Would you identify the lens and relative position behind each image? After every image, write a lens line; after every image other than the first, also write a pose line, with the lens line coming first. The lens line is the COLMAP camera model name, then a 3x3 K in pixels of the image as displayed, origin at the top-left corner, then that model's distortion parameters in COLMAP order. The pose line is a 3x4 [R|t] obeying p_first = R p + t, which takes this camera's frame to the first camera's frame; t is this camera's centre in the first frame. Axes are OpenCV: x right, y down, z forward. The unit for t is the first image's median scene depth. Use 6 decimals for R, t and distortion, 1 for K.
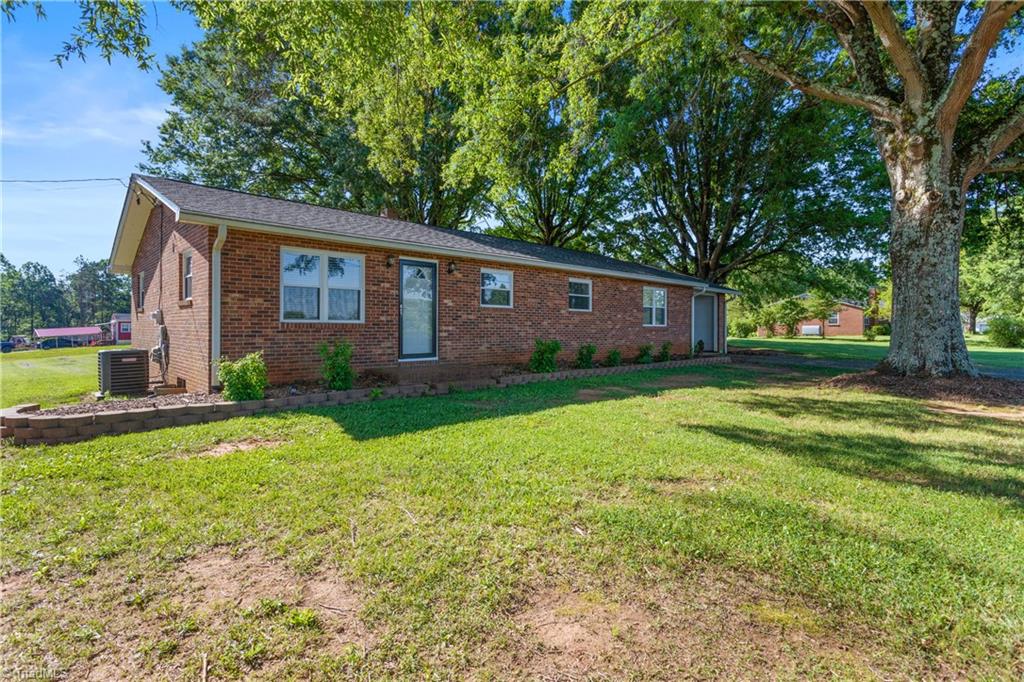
lens RADIAL K [[494.4, 0, 513.6], [0, 494.4, 336.2], [0, 0, 1]] dist [0.001856, 0.002470]
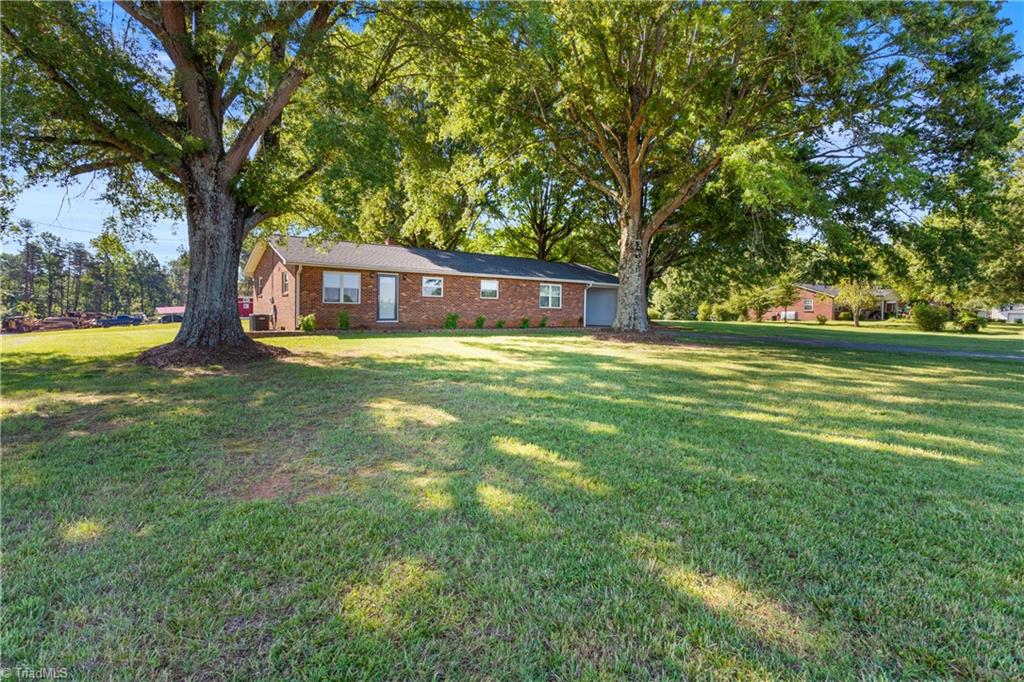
lens RADIAL K [[494.4, 0, 509.7], [0, 494.4, 333.9], [0, 0, 1]] dist [0.001856, 0.002470]
pose [[0.992451, 0.017260, -0.121423, 0.574877], [-0.013870, 0.999492, 0.028706, 0.031777], [0.121857, -0.026805, 0.992186, -1.013276]]
